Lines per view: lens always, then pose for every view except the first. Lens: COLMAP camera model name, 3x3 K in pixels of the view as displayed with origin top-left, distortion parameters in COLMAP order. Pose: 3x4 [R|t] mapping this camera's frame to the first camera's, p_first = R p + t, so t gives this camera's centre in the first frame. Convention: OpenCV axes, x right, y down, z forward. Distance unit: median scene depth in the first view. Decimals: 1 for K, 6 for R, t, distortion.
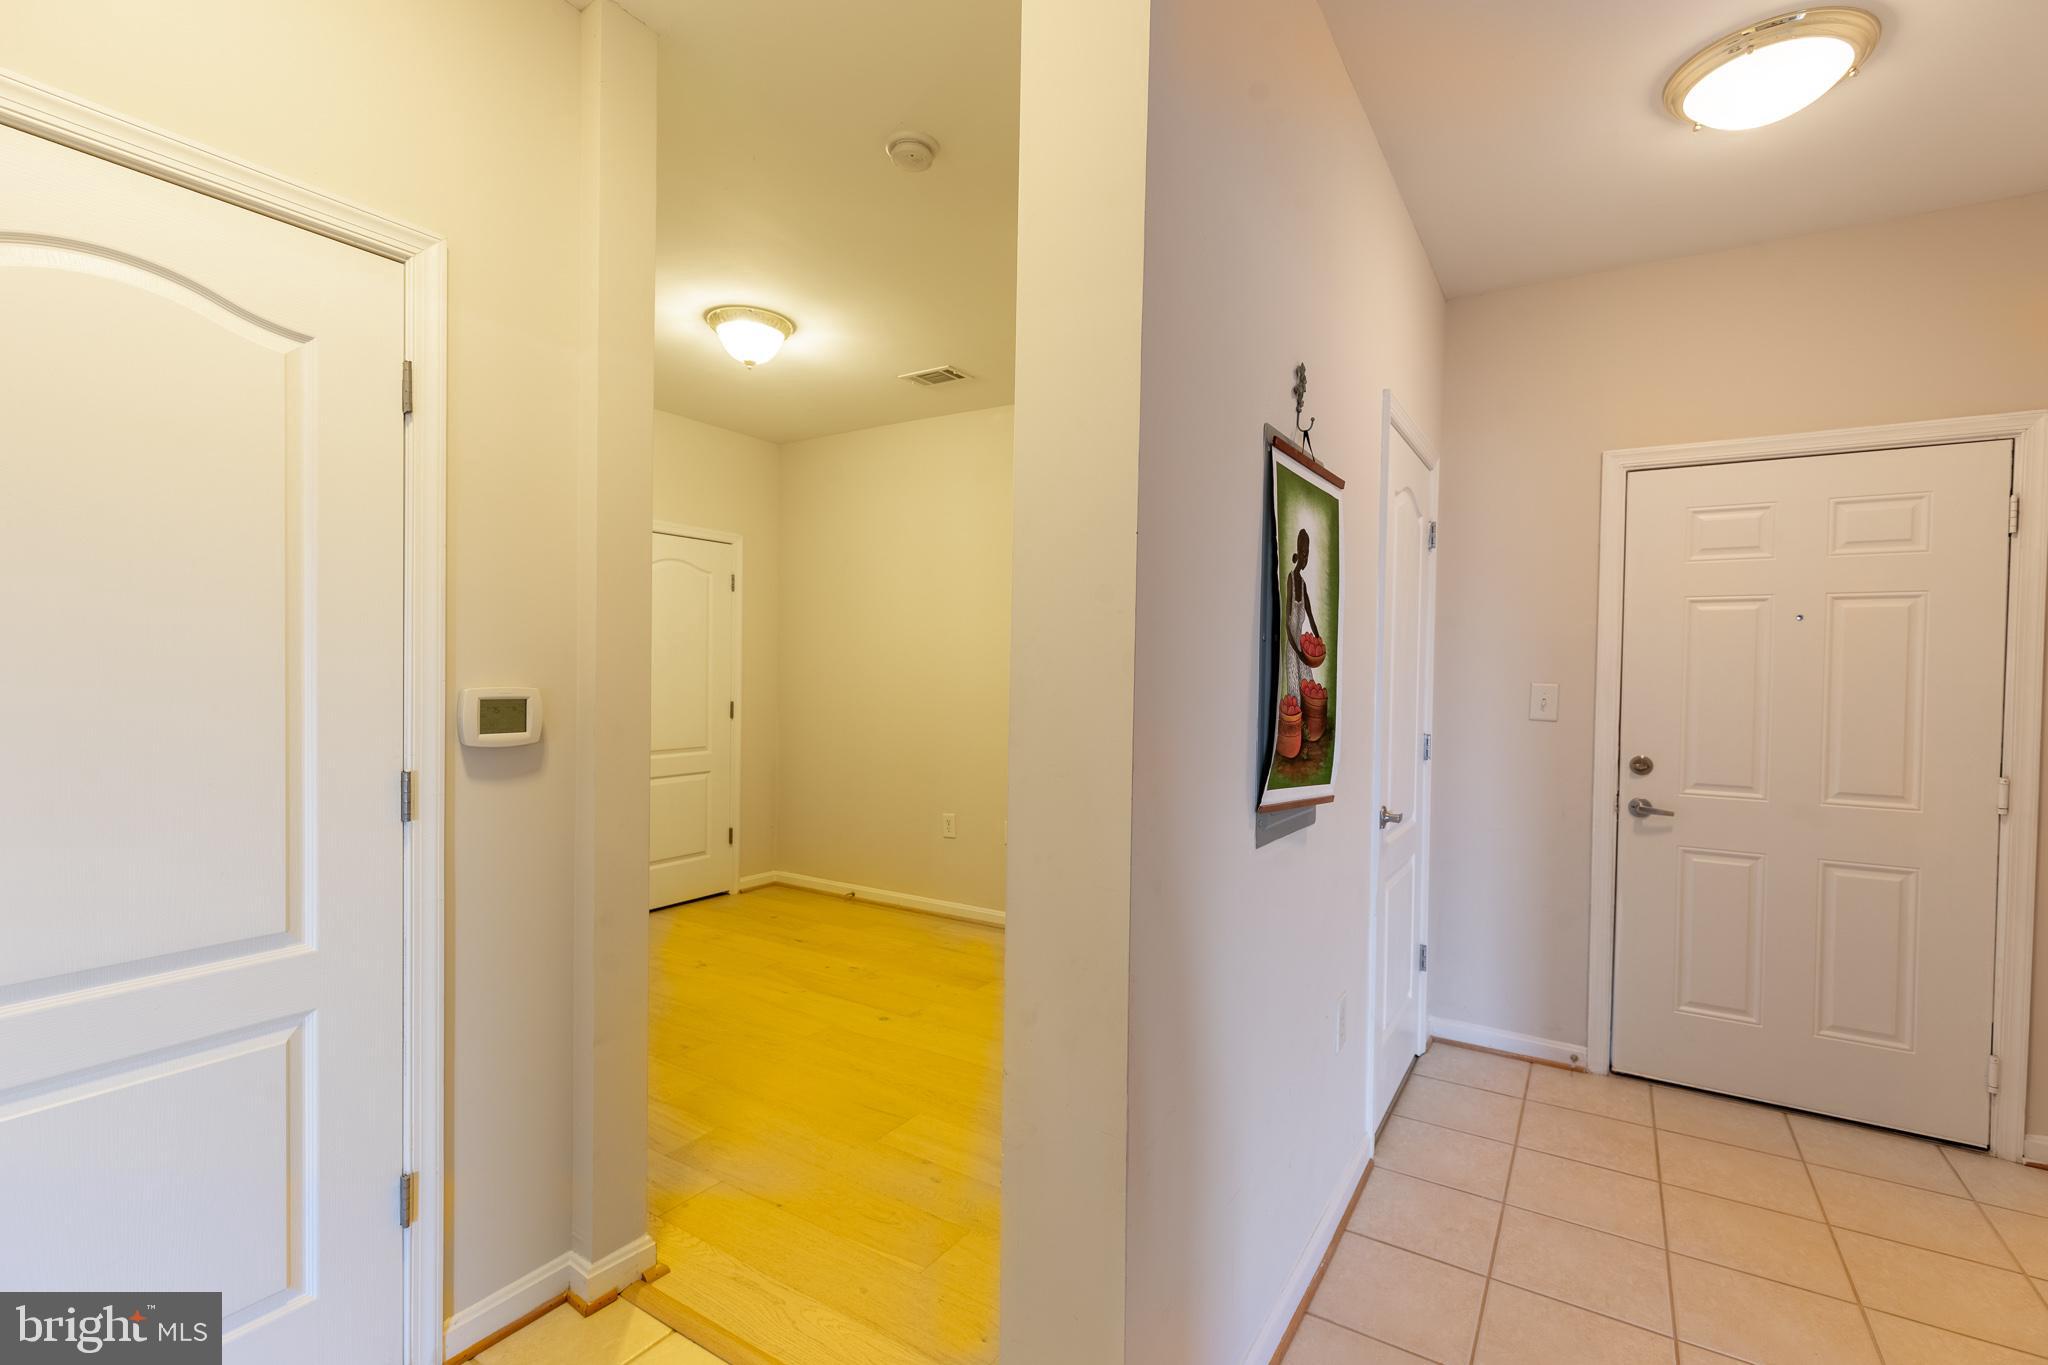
lens RADIAL K [[931.9, 0, 1015.7], [0, 931.9, 680.3], [0, 0, 1]] dist [-0.000779, -0.000041]
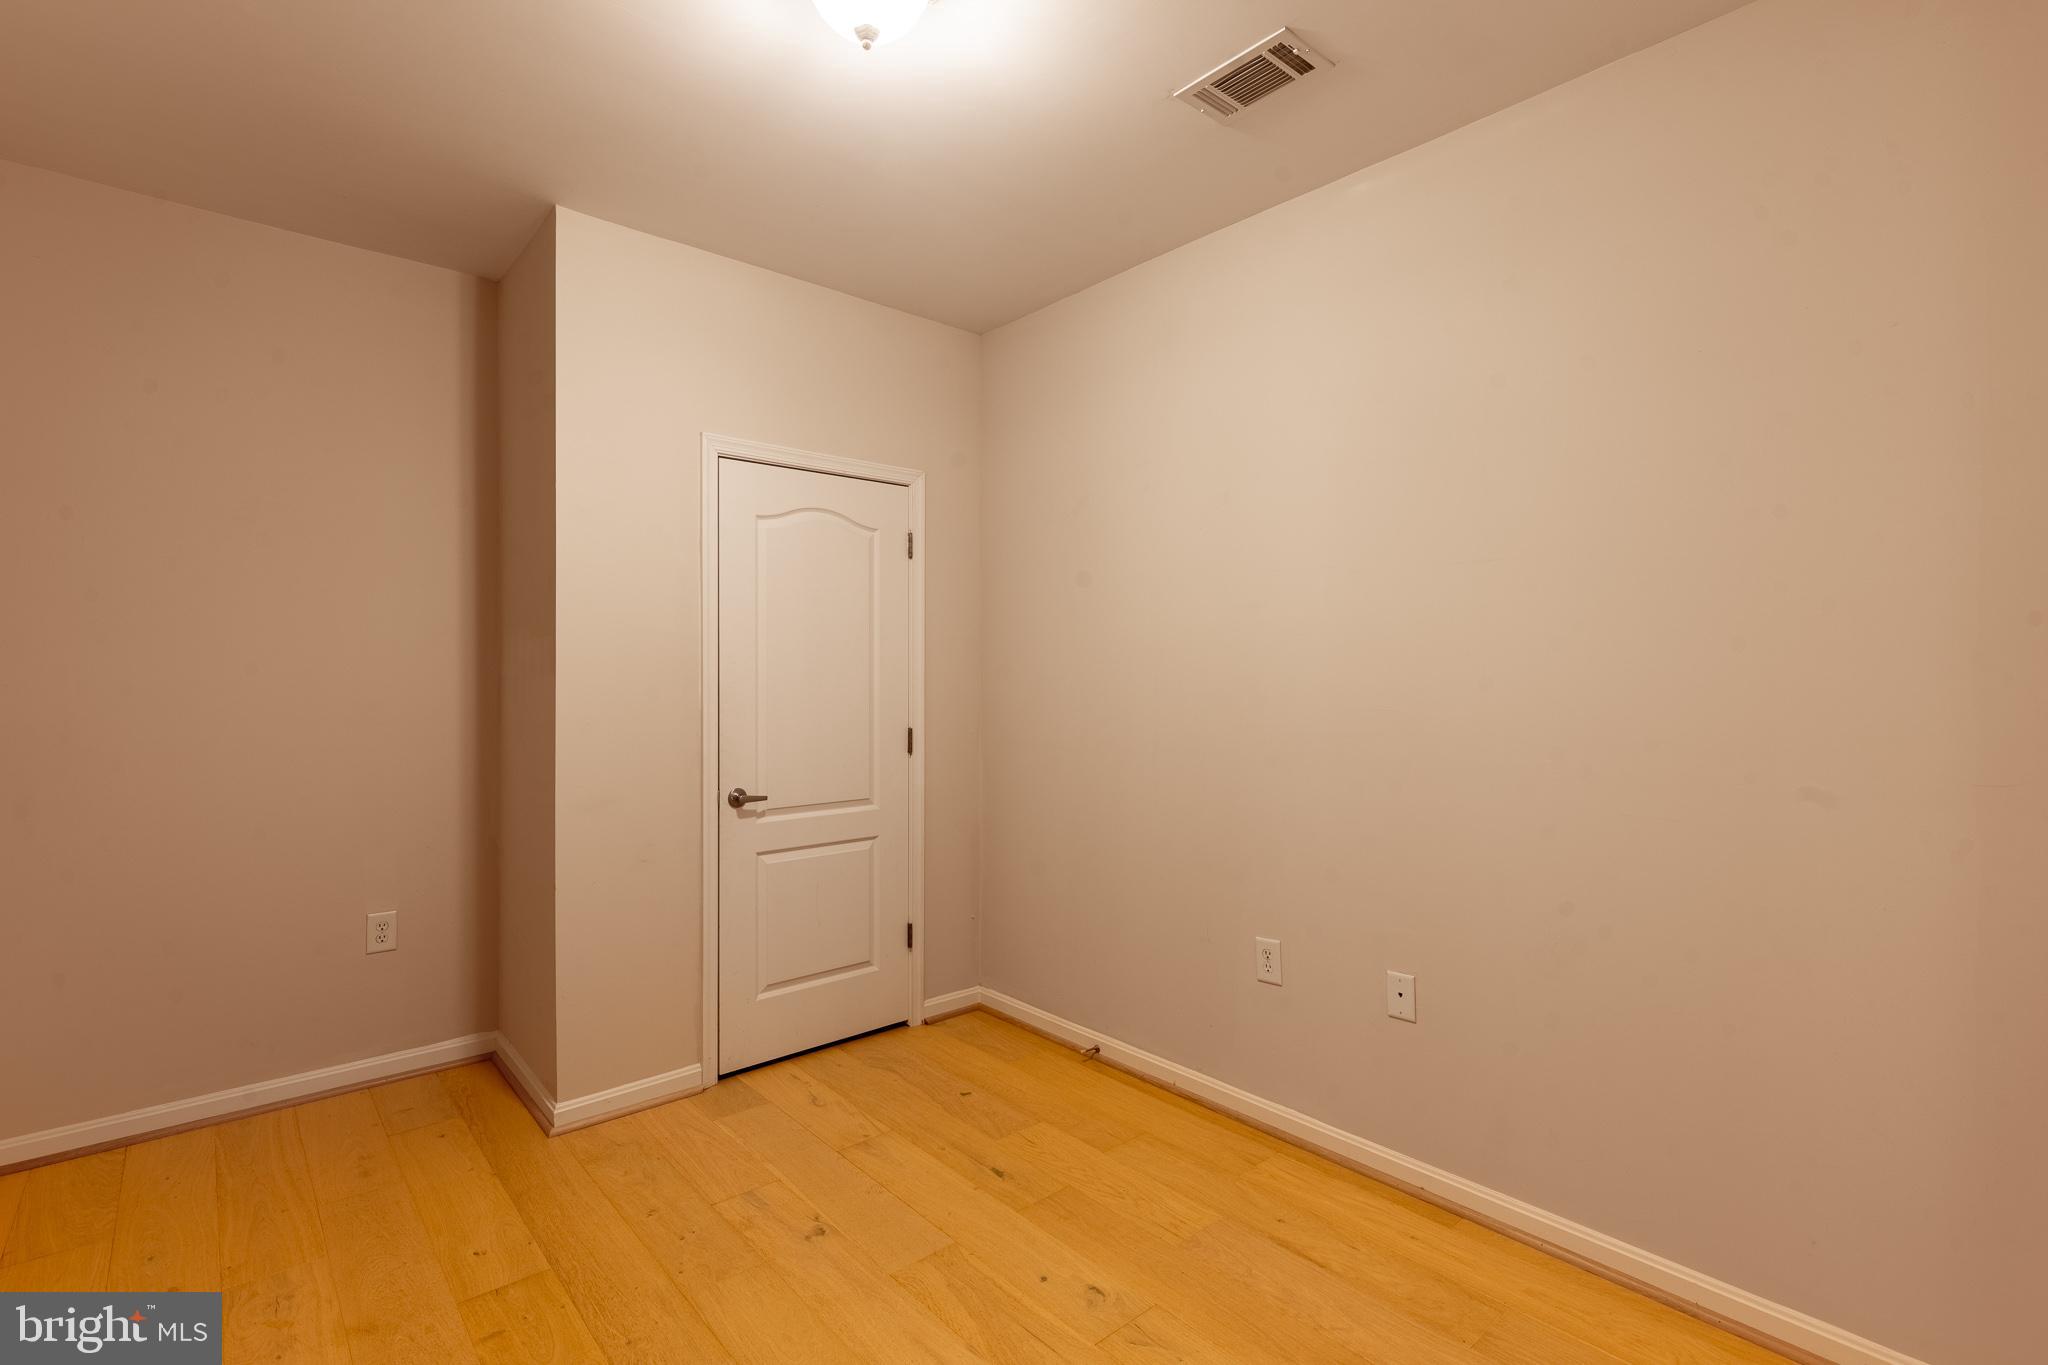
lens RADIAL K [[931.9, 0, 1013.9], [0, 931.9, 676.4], [0, 0, 1]] dist [-0.000779, -0.000041]
pose [[0.964684, -0.010318, -0.263209, -0.064708], [0.008090, 0.999922, -0.009548, -0.006443], [0.263287, 0.007081, 0.964691, 0.399290]]
